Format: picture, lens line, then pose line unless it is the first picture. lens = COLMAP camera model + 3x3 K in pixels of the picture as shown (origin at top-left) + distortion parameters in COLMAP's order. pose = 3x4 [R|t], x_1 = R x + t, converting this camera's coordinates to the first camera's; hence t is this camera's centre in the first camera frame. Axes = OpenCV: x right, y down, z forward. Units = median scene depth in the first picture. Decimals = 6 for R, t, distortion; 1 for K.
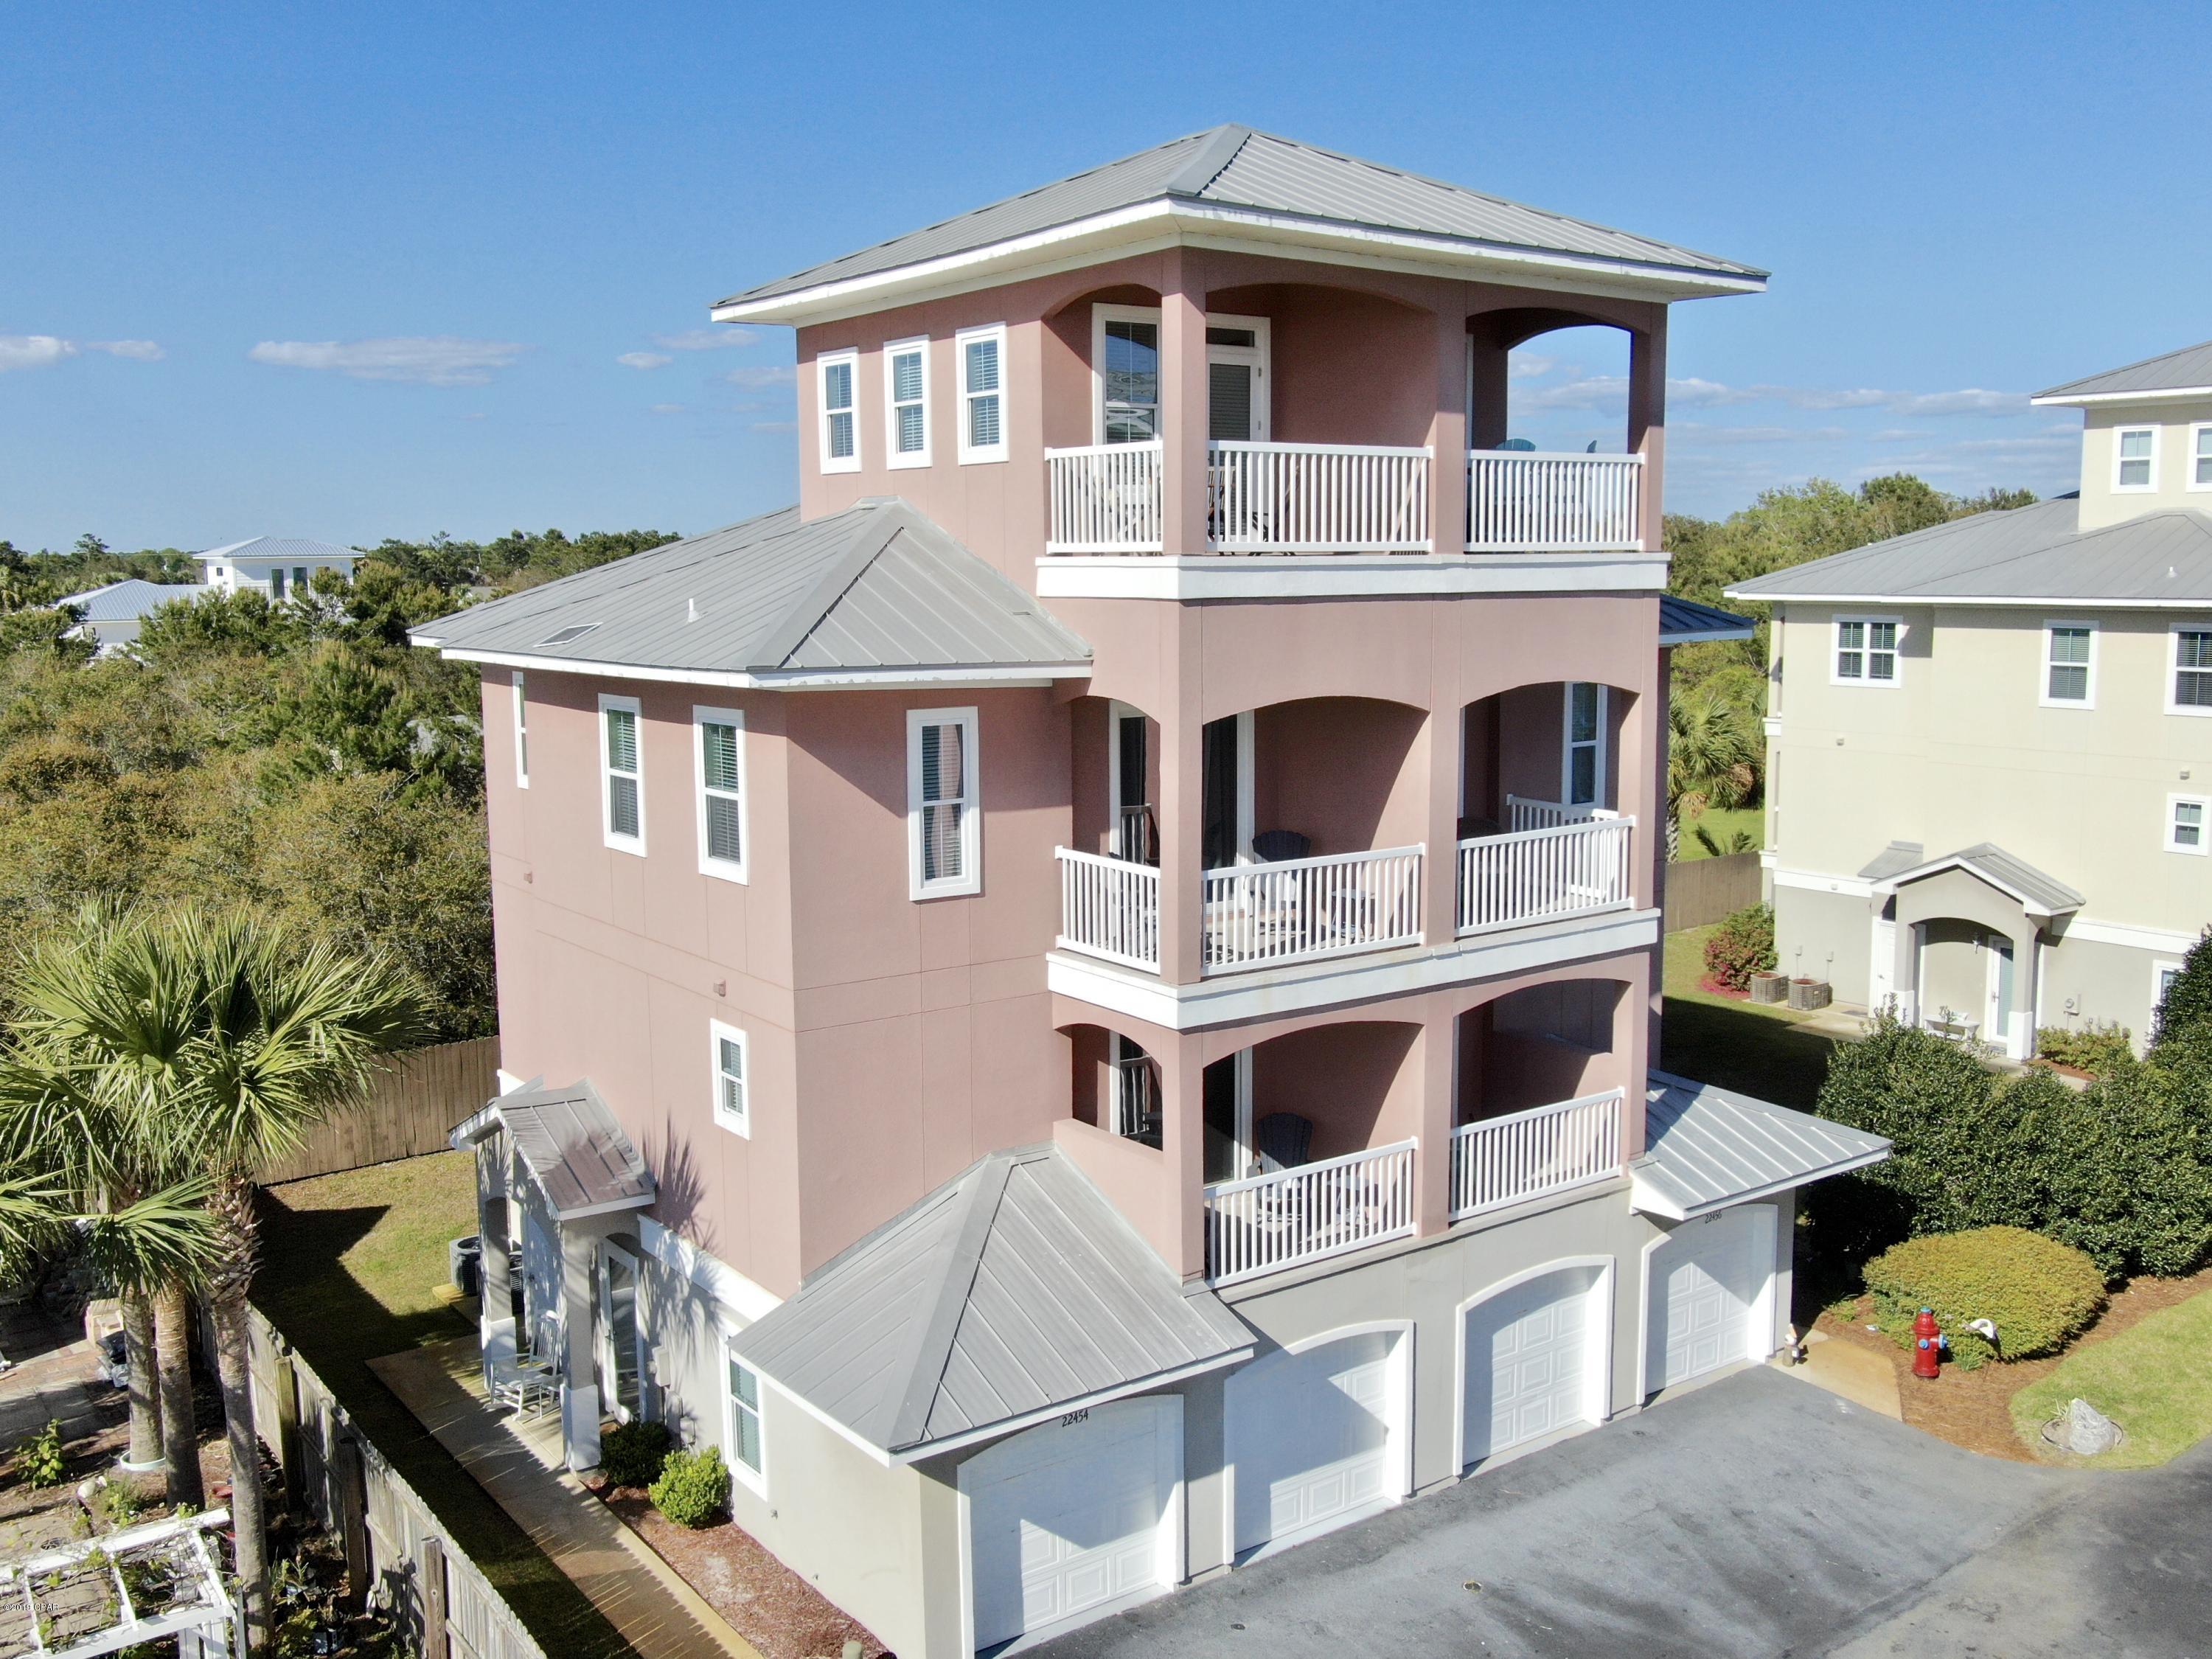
lens RADIAL K [[2013.4, 0, 1105.8], [0, 2013.4, 834.3], [0, 0, 1]] dist [0.000272, 0.000000]
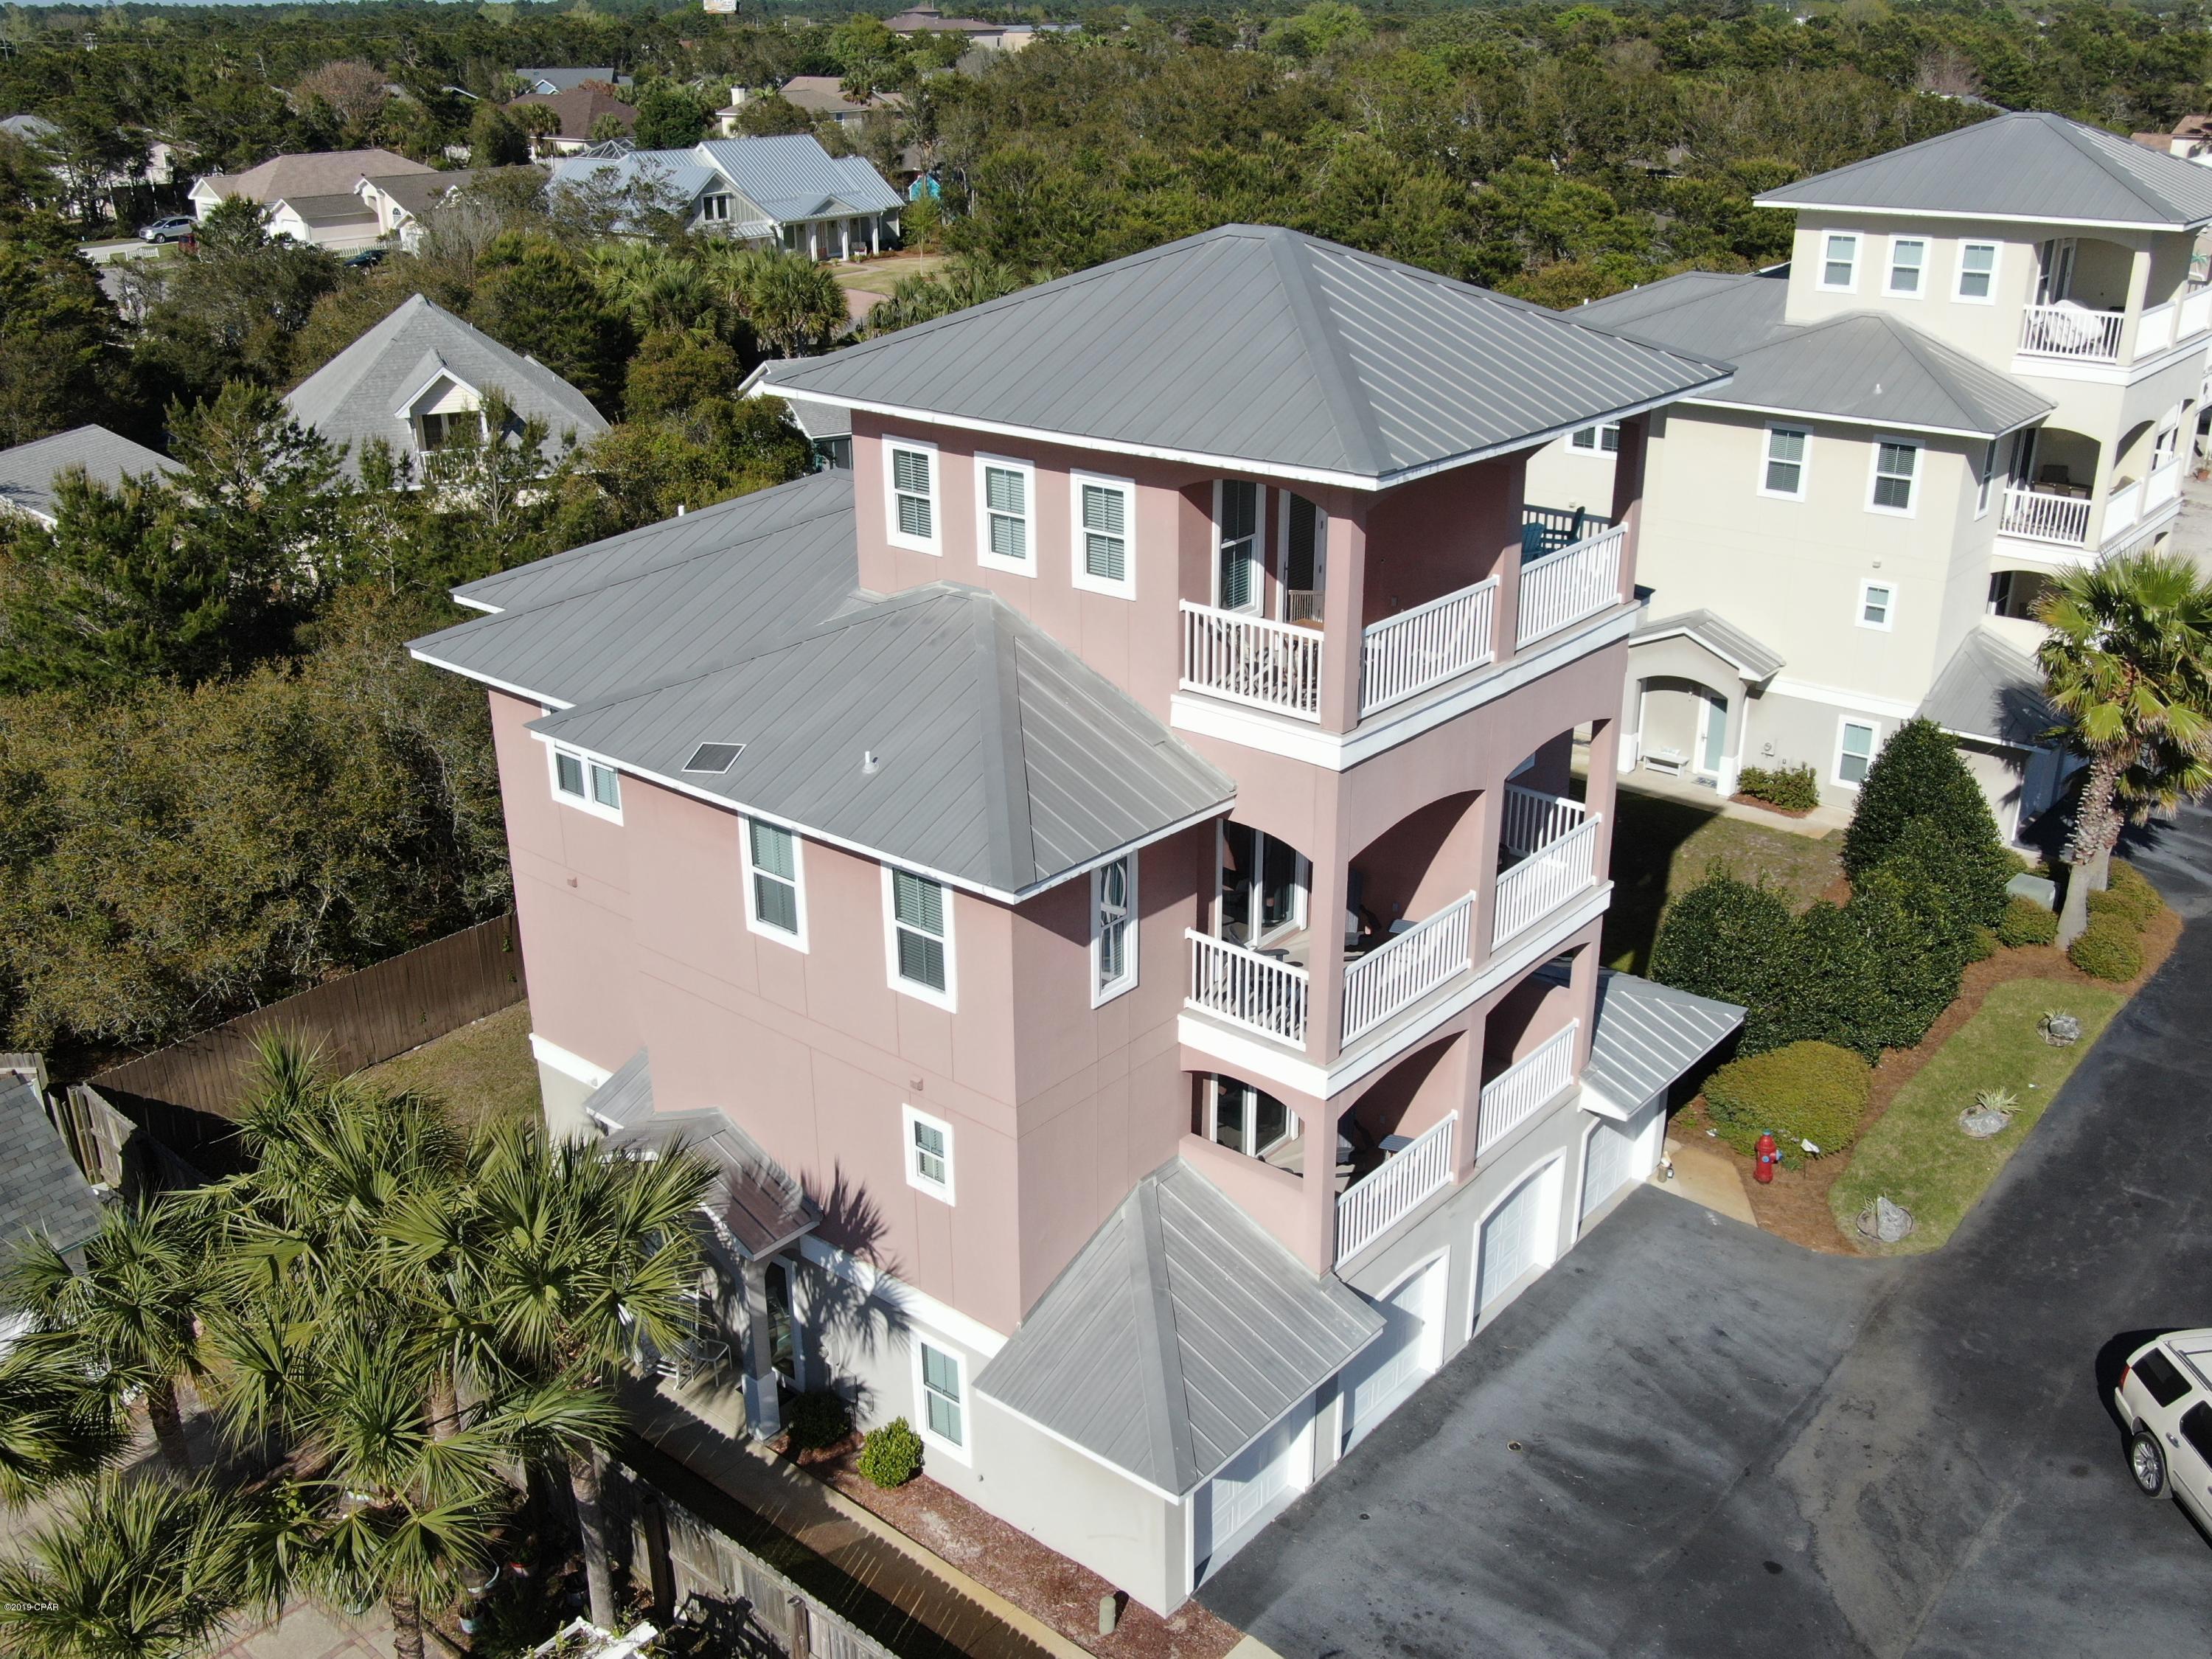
lens RADIAL K [[2013.4, 0, 1101.0], [0, 2013.4, 830.2], [0, 0, 1]] dist [0.000272, 0.000000]
pose [[0.971277, -0.089365, 0.220532, -0.314832], [0.031743, 0.967175, 0.252121, -0.334688], [-0.235824, -0.237879, 0.942232, -0.071021]]
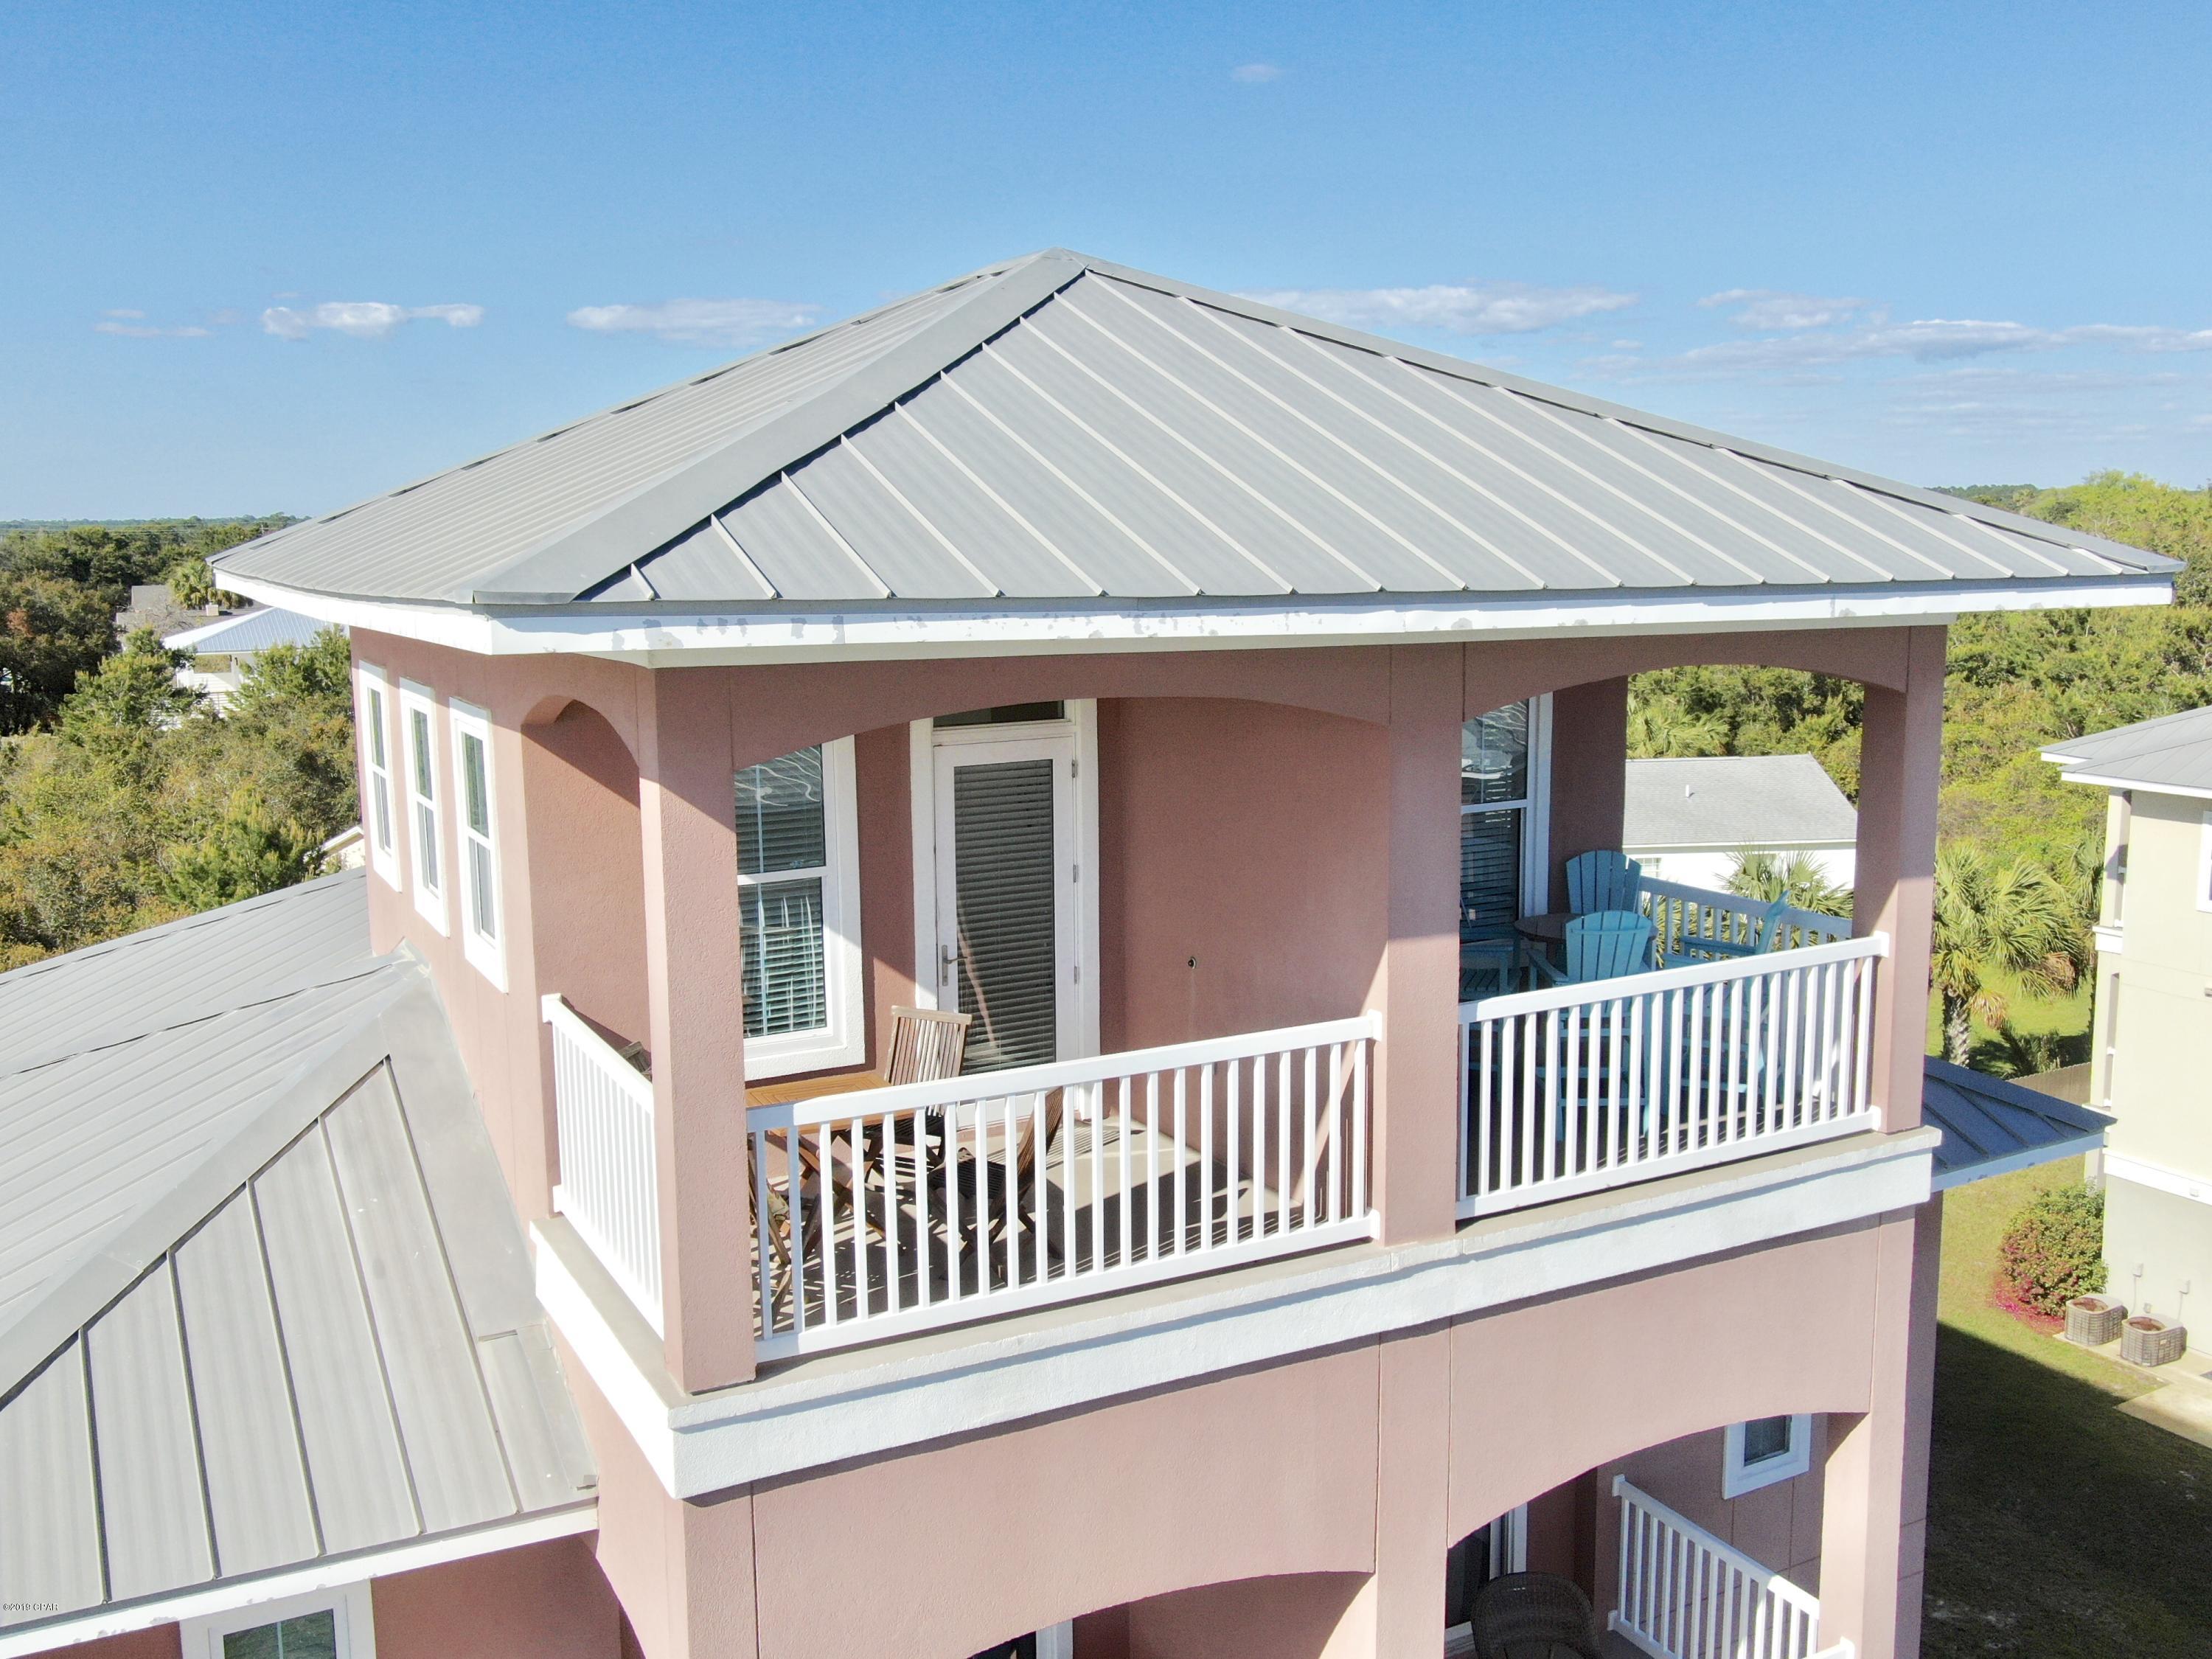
lens RADIAL K [[2013.4, 0, 1098.1], [0, 2013.4, 839.2], [0, 0, 1]] dist [0.000272, 0.000000]
pose [[0.990750, 0.020300, -0.134172, 0.152469], [-0.016981, 0.999522, 0.025837, -0.230634], [0.134633, -0.023320, 0.990621, 0.527063]]
